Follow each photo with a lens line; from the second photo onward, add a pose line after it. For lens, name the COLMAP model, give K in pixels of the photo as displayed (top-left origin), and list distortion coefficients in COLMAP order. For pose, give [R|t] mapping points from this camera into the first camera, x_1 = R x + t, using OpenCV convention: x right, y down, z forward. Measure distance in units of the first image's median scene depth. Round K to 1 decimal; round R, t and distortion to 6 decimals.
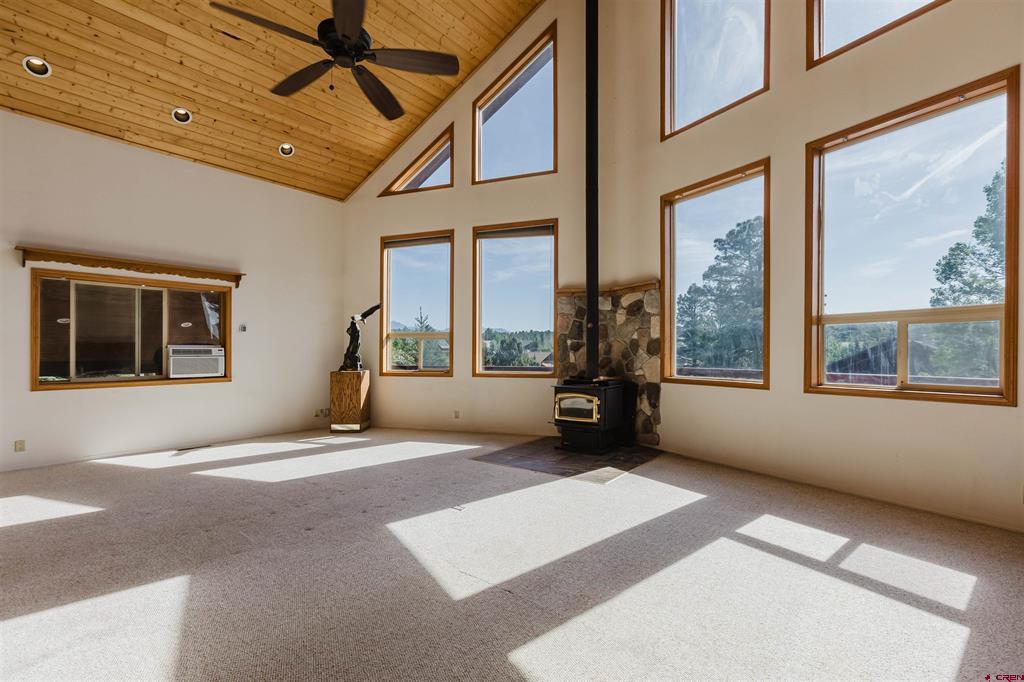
lens RADIAL K [[459.1, 0, 511.8], [0, 459.1, 351.7], [0, 0, 1]] dist [0.003819, 0.000732]
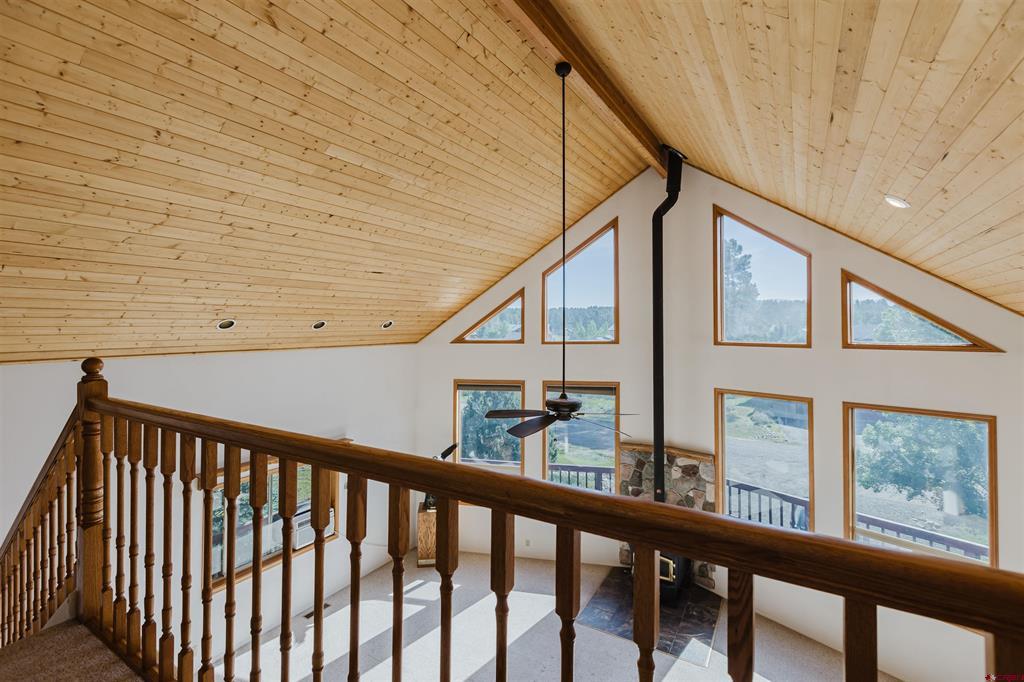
lens RADIAL K [[465.1, 0, 510.8], [0, 465.1, 320.5], [0, 0, 1]] dist [0.001701, 0.000146]
pose [[0.992140, 0.003743, 0.125075, -0.358316], [-0.001940, 0.999893, -0.014531, -0.466215], [-0.125116, 0.014174, 0.992041, -0.181081]]
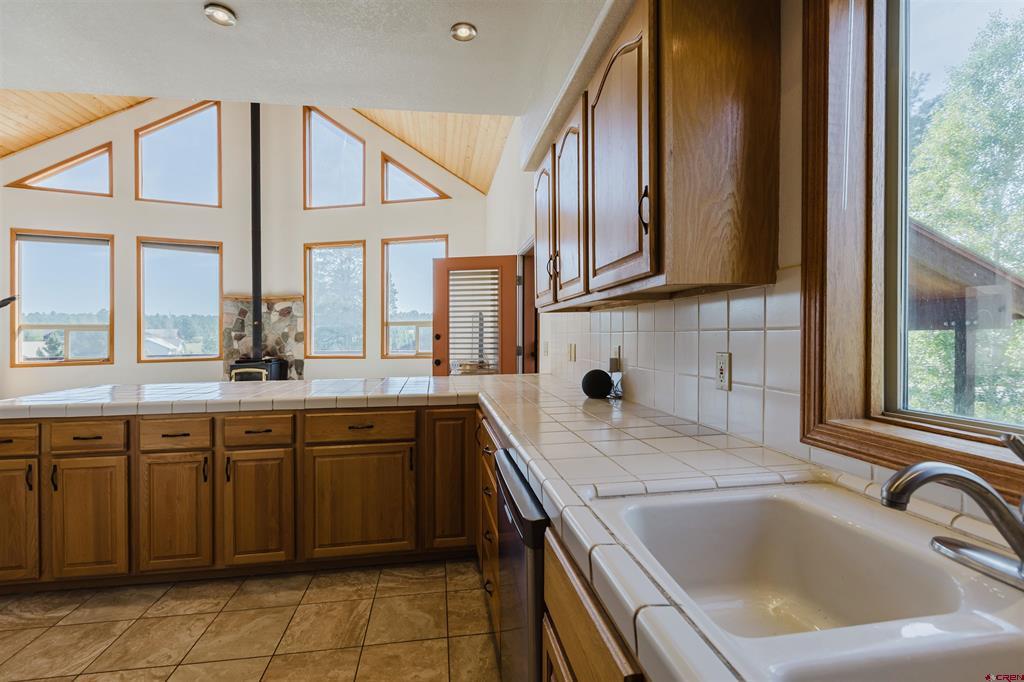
lens RADIAL K [[470.9, 0, 503.8], [0, 470.9, 334.8], [0, 0, 1]] dist [0.001037, 0.000937]
pose [[0.685936, -0.003146, 0.727655, -0.367071], [0.010923, 0.999922, -0.005974, -0.000516], [-0.727579, 0.012046, 0.685918, -0.592825]]
